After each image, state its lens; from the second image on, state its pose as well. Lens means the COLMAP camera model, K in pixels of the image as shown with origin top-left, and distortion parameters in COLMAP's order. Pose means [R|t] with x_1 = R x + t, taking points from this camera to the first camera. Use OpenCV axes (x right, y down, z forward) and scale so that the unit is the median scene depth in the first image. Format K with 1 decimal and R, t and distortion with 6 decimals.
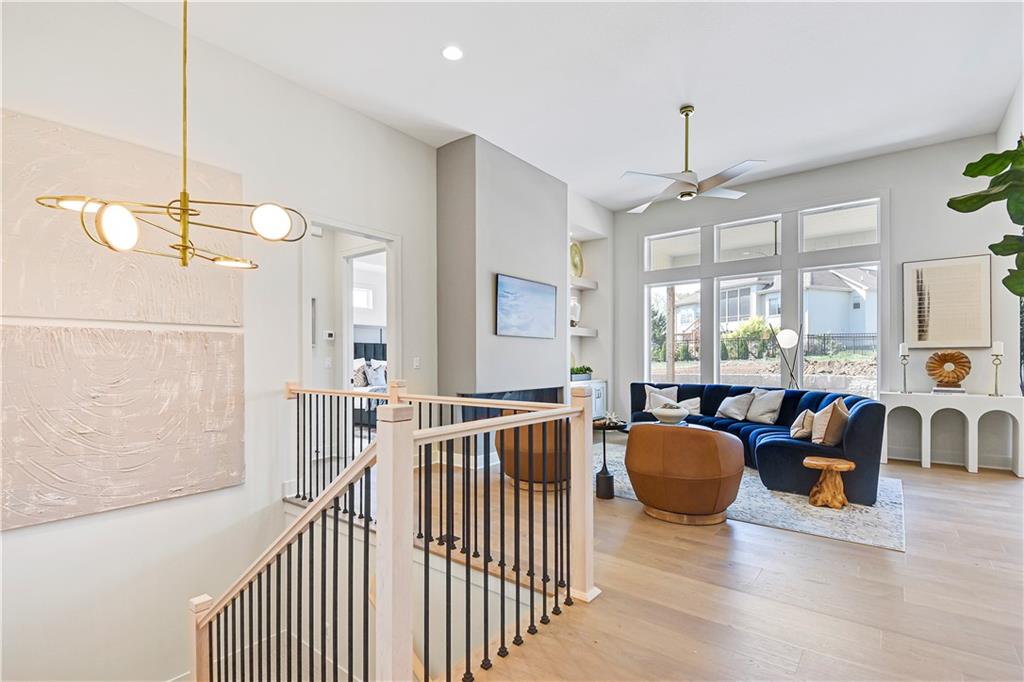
lens RADIAL K [[477.4, 0, 514.9], [0, 477.4, 356.5], [0, 0, 1]] dist [0.023322, -0.022725]
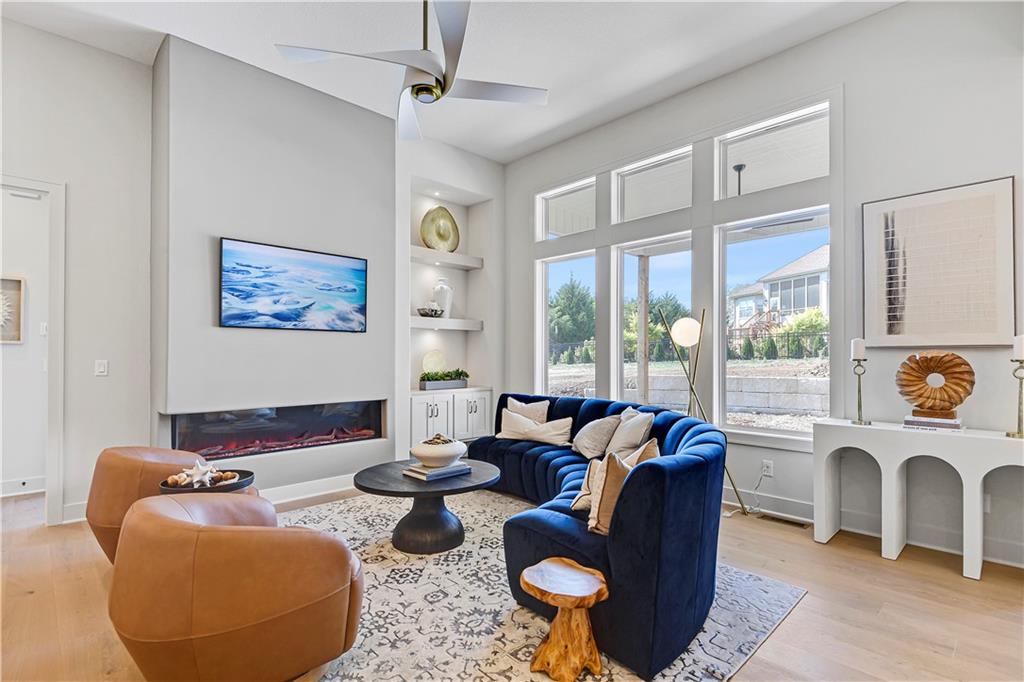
lens RADIAL K [[490.8, 0, 510.4], [0, 490.8, 346.6], [0, 0, 1]] dist [0.044495, -0.025506]
pose [[0.992119, 0.001130, -0.125294, 0.485918], [-0.002834, 0.999906, -0.013420, -0.008920], [0.125267, 0.013669, 0.992029, 0.355618]]
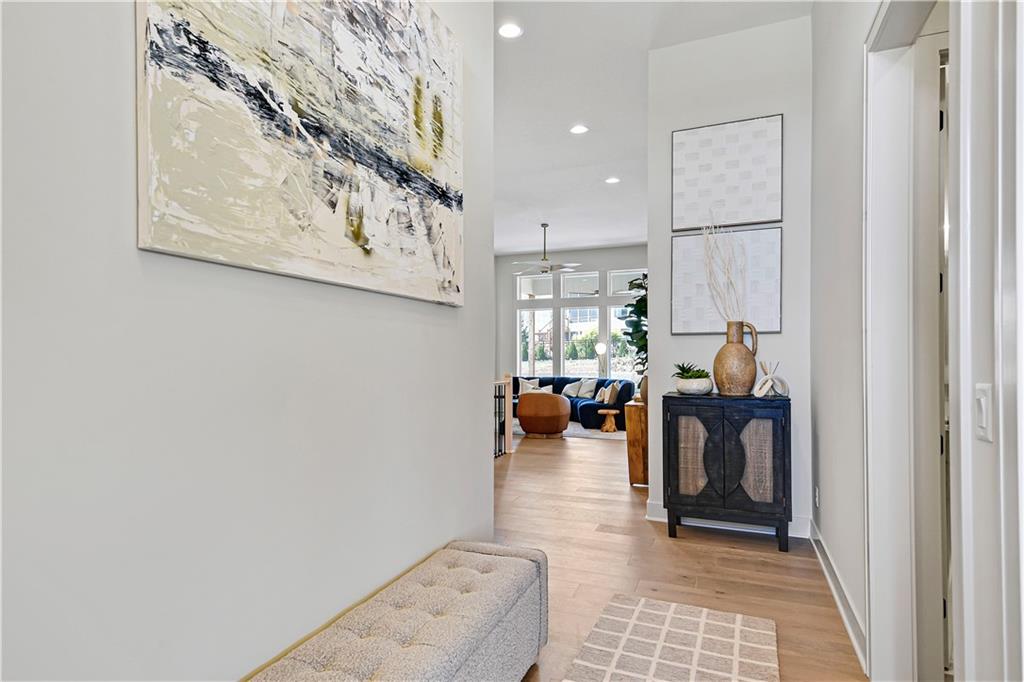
lens RADIAL K [[529.4, 0, 514.6], [0, 529.4, 347.3], [0, 0, 1]] dist [0.034045, 0.000400]
pose [[0.957482, 0.005290, 0.288444, -0.300009], [-0.001284, 0.999900, -0.014077, -0.018711], [-0.288490, 0.013108, 0.957393, -0.807795]]
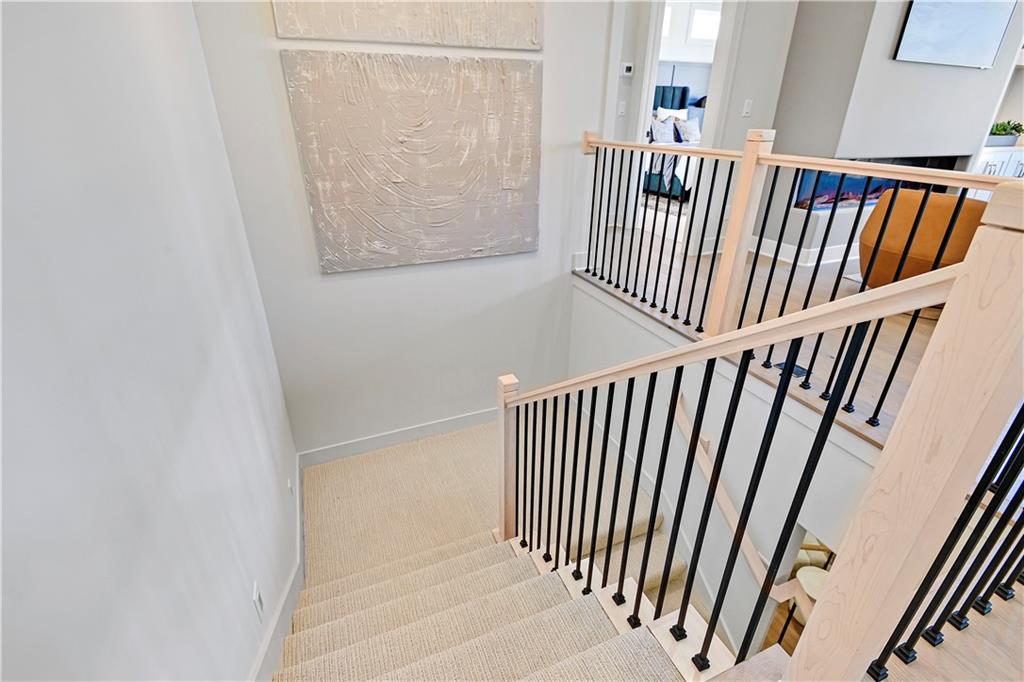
lens RADIAL K [[478.3, 0, 512.7], [0, 478.3, 346.5], [0, 0, 1]] dist [0.002584, -0.006788]
pose [[0.872184, 0.221730, -0.436040, -0.124552], [-0.005448, 0.895721, 0.444584, 0.016382], [0.489147, -0.385383, 0.782442, 0.142600]]
